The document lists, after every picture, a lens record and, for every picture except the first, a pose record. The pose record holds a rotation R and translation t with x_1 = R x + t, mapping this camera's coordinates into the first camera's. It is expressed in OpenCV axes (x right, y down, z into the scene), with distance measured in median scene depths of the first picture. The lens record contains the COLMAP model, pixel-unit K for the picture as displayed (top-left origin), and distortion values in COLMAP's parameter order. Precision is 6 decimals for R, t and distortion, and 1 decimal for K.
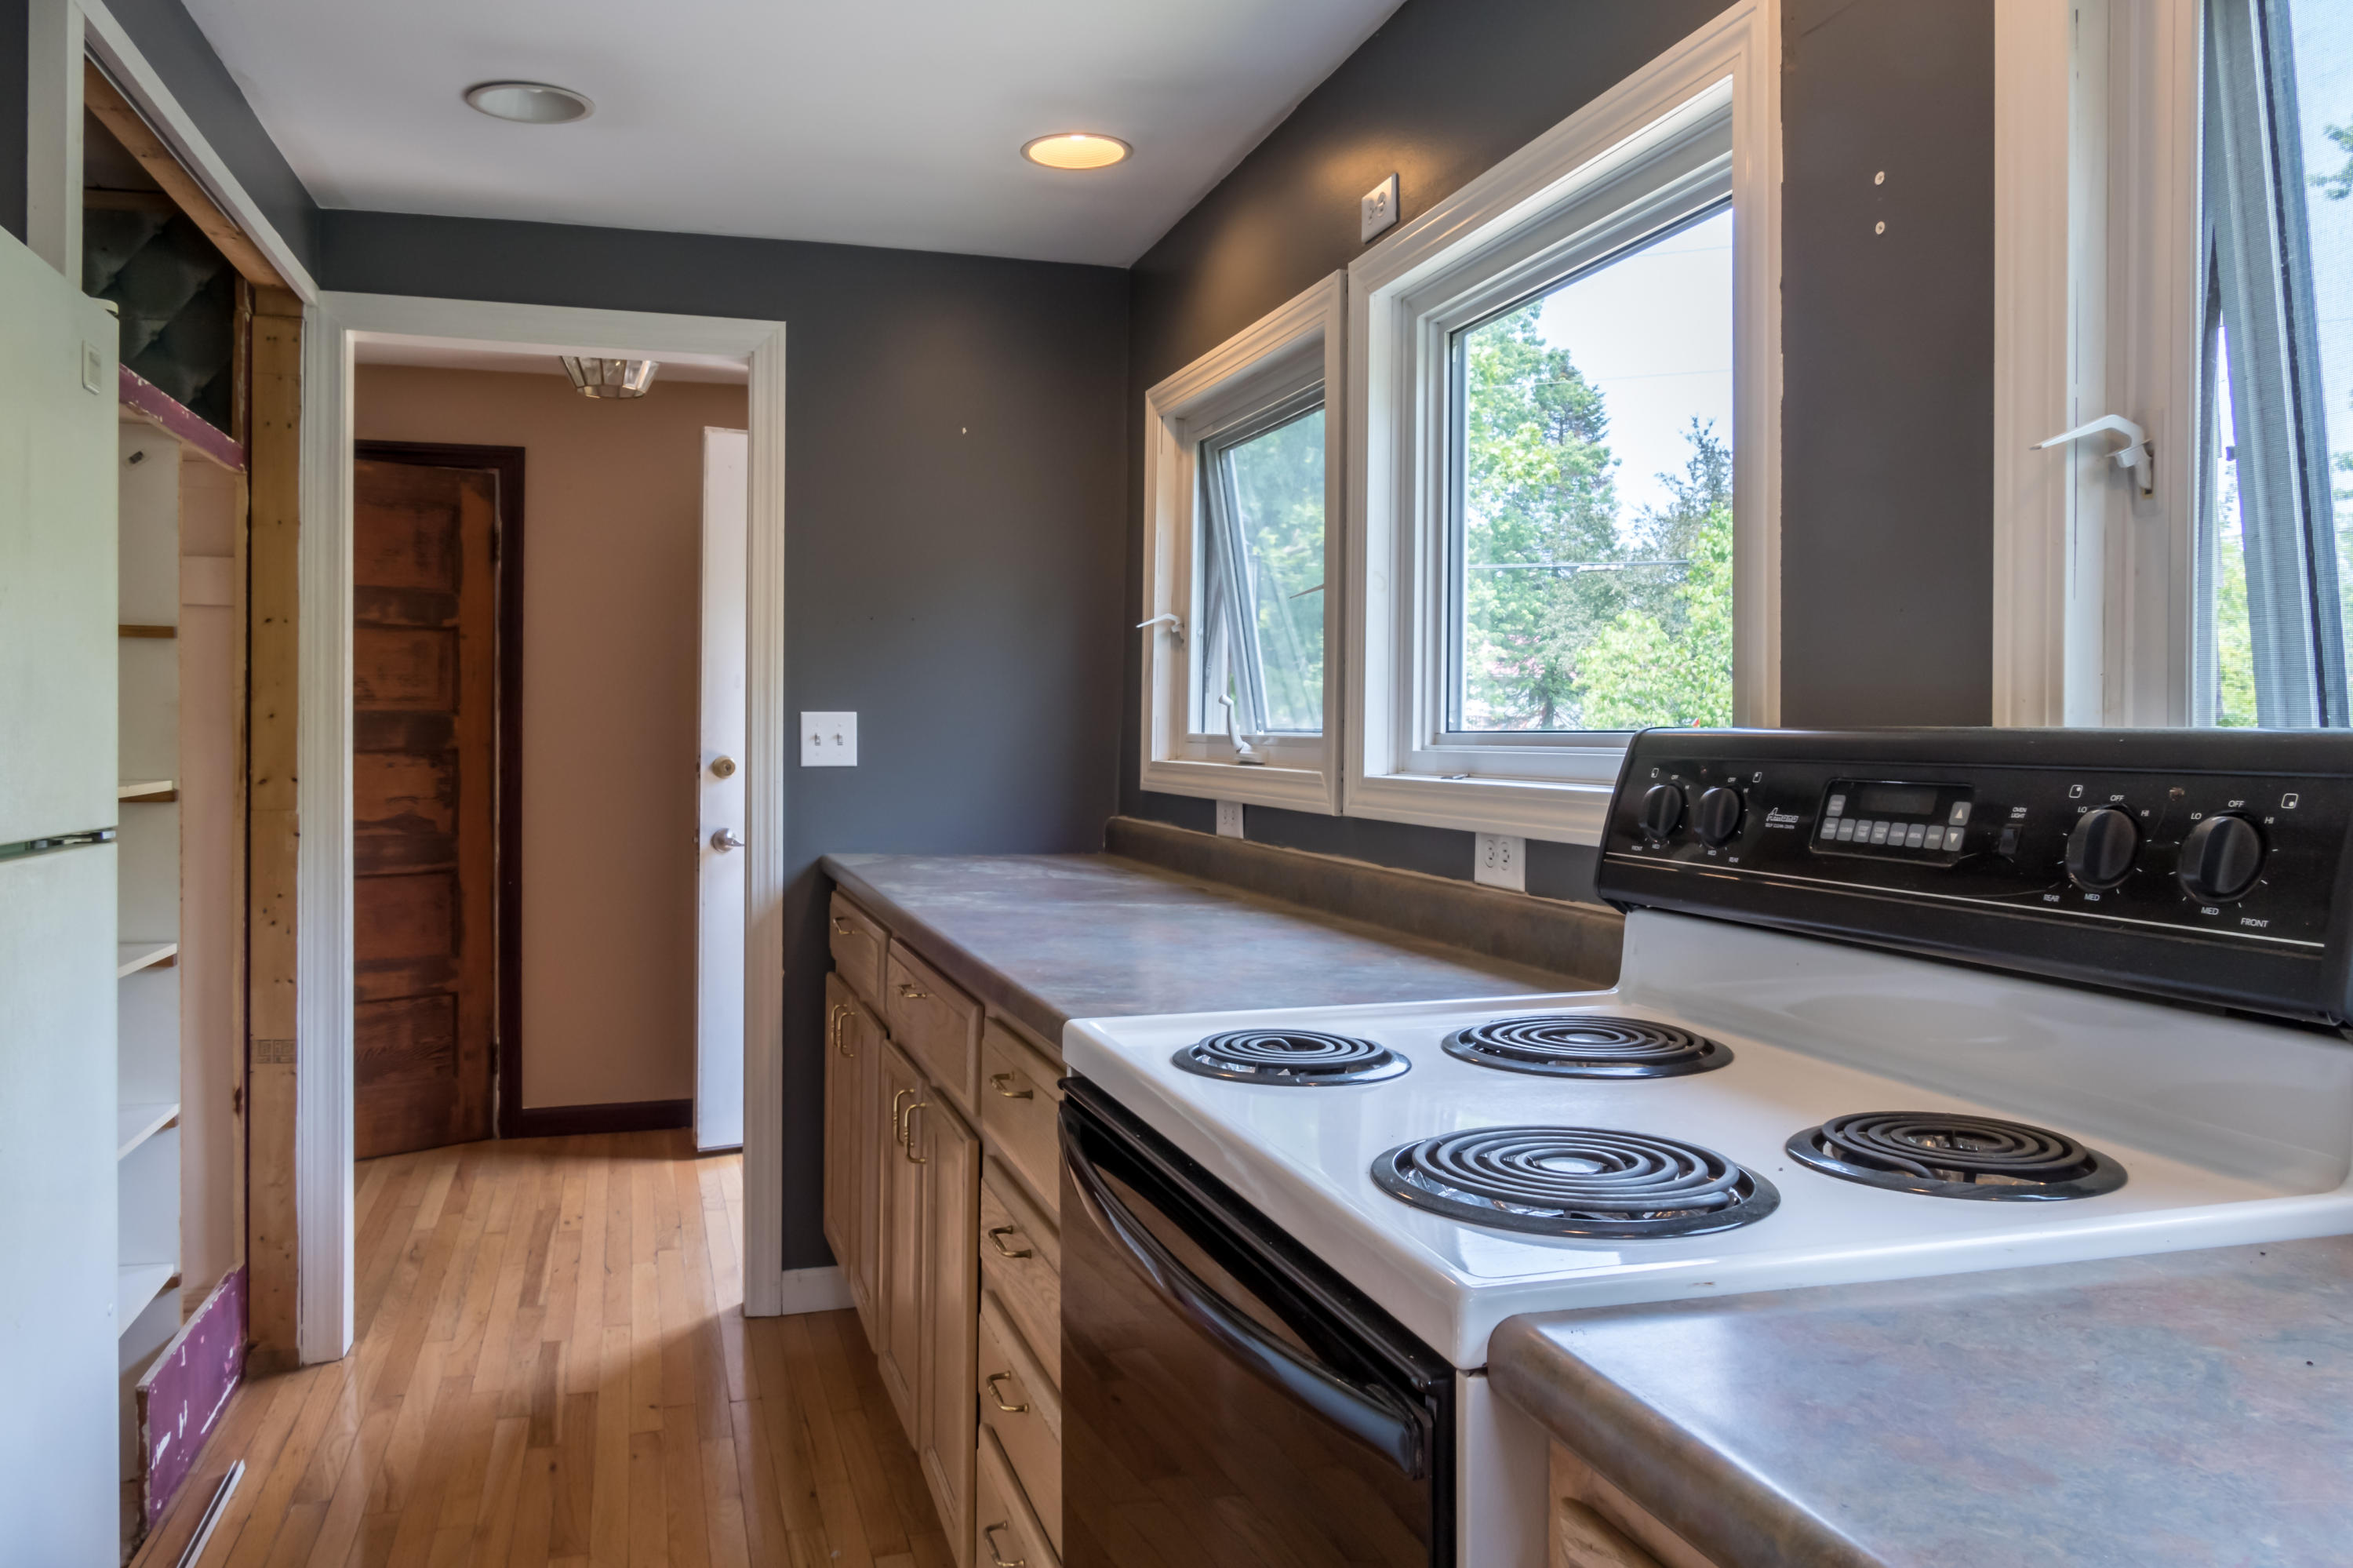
lens RADIAL K [[1718.8, 0, 1171.2], [0, 1718.8, 766.8], [0, 0, 1]] dist [0.001762, 0.000391]
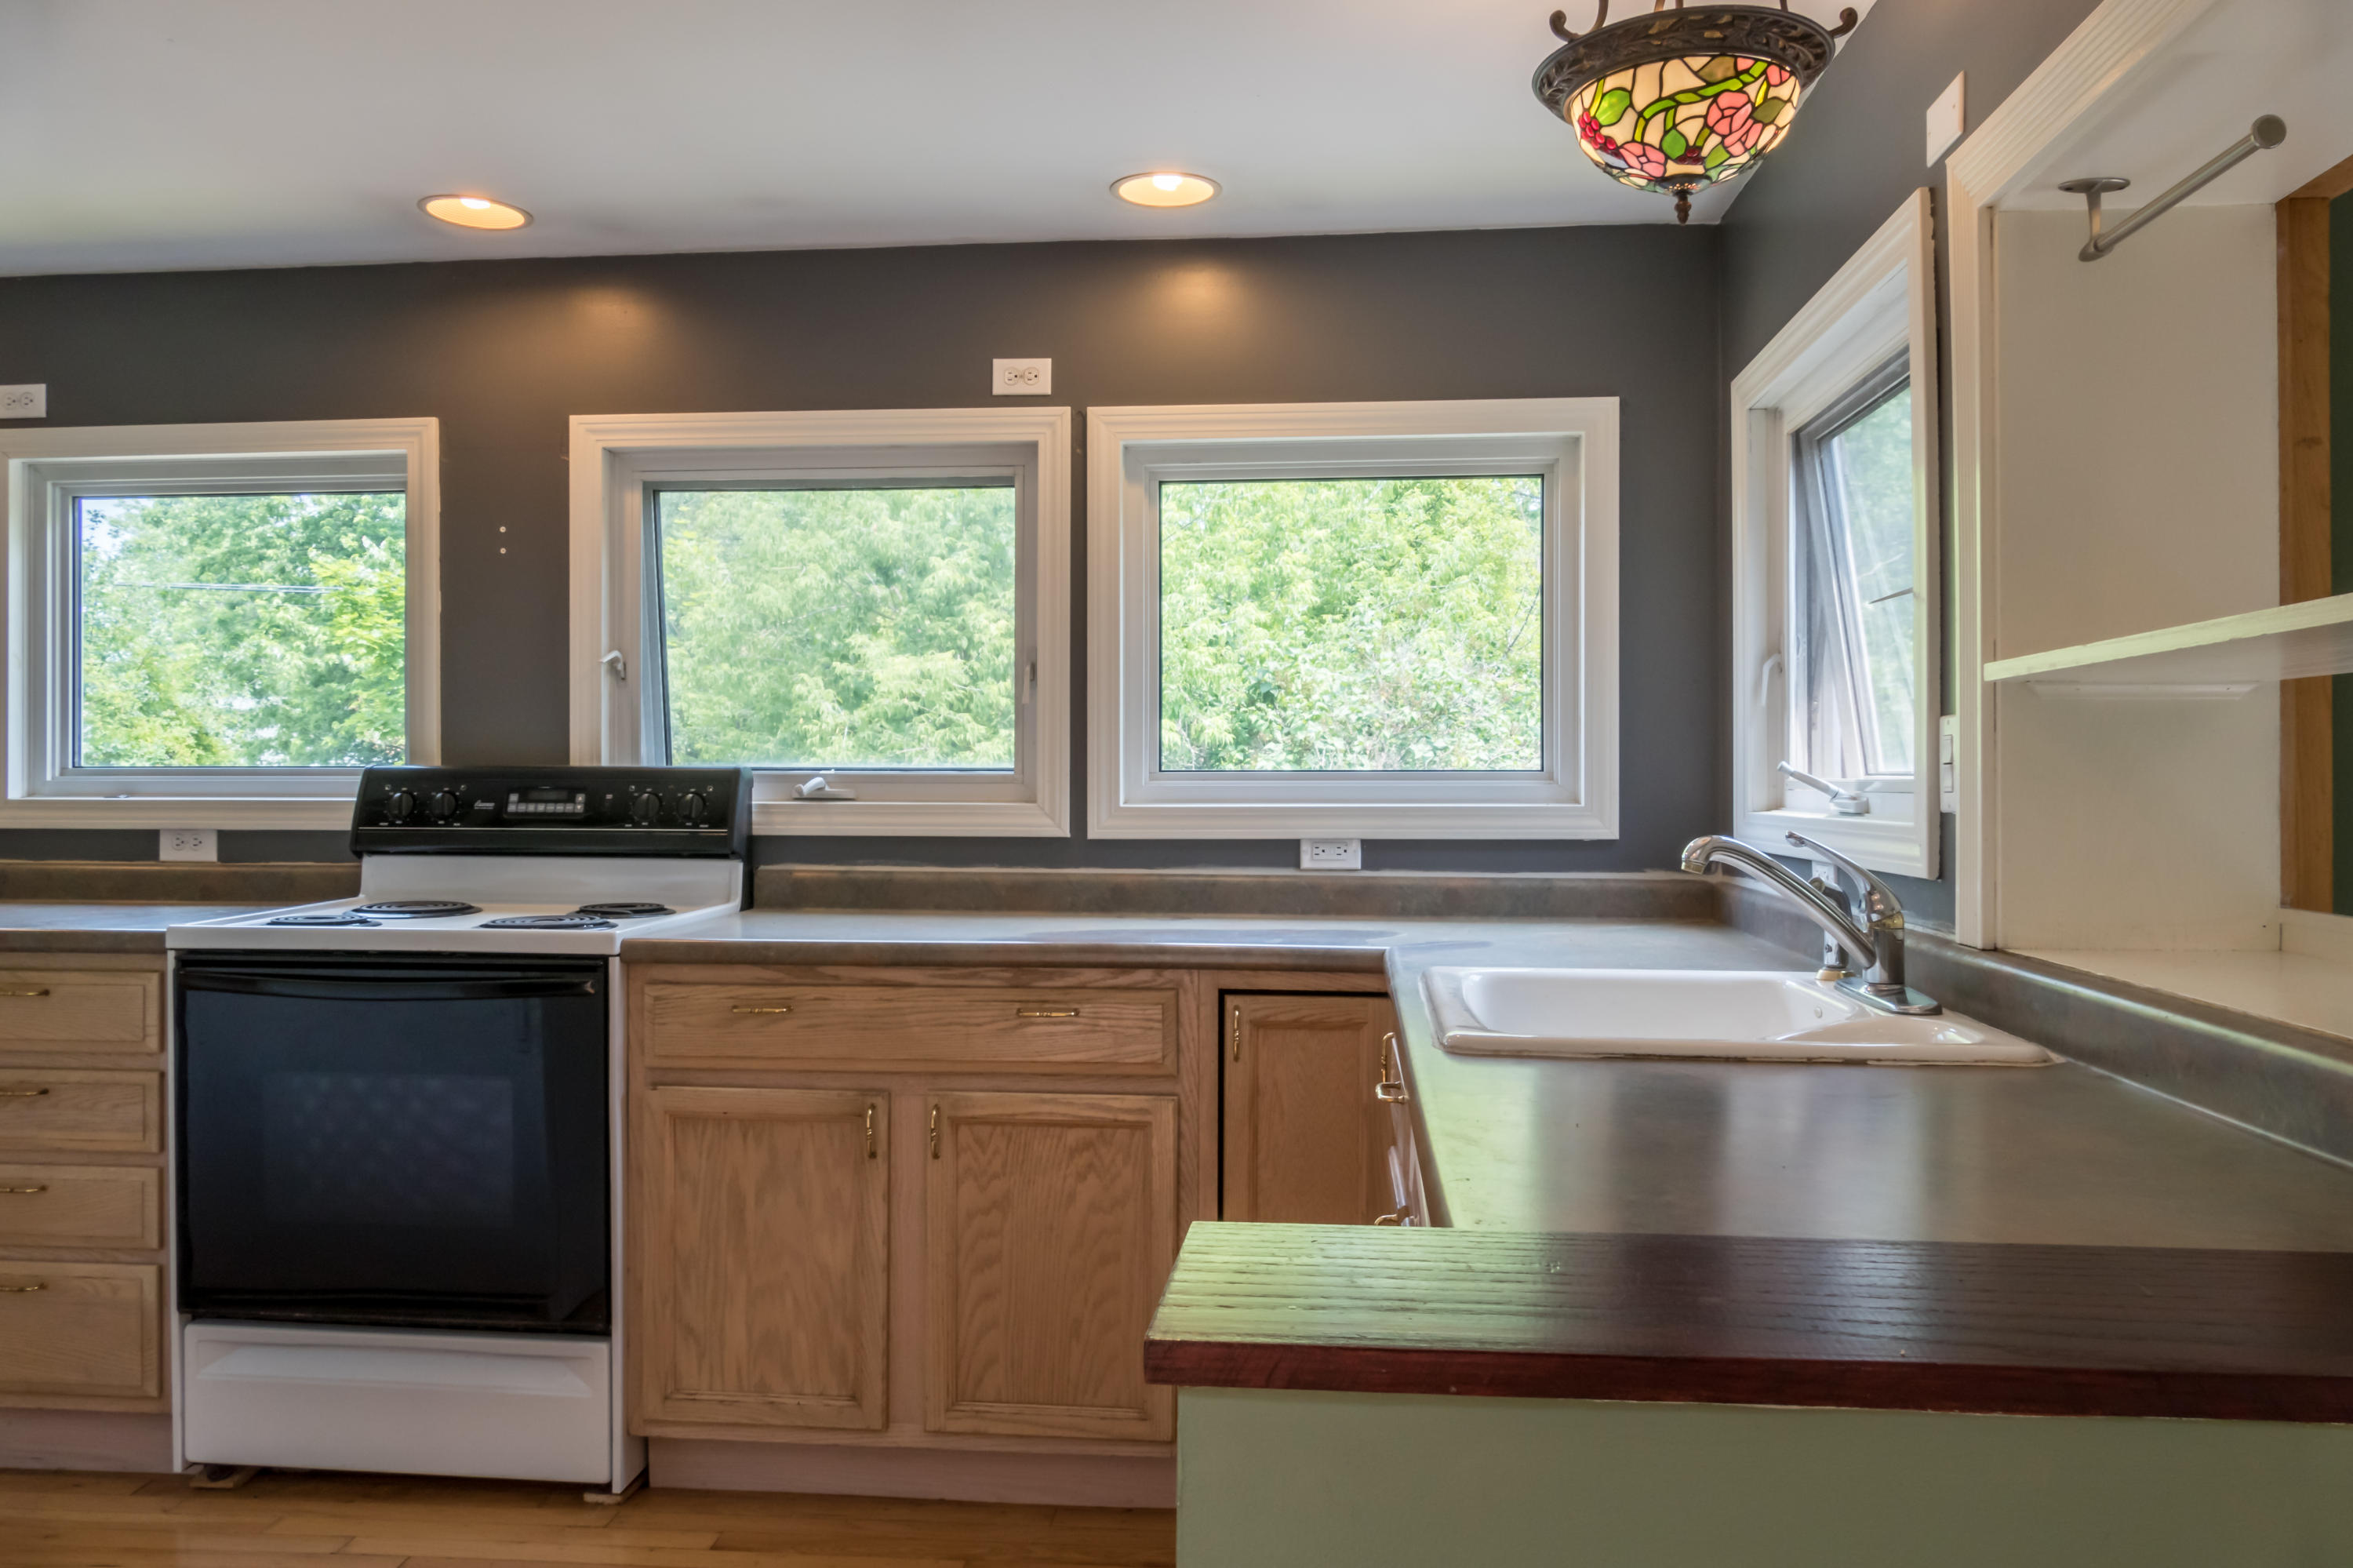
lens RADIAL K [[1718.8, 0, 1174.5], [0, 1718.8, 780.5], [0, 0, 1]] dist [0.001762, 0.000391]
pose [[0.382184, -0.009653, 0.924036, -1.512500], [0.018976, 0.999817, 0.002596, 0.009717], [-0.923891, 0.016543, 0.382297, -0.786658]]
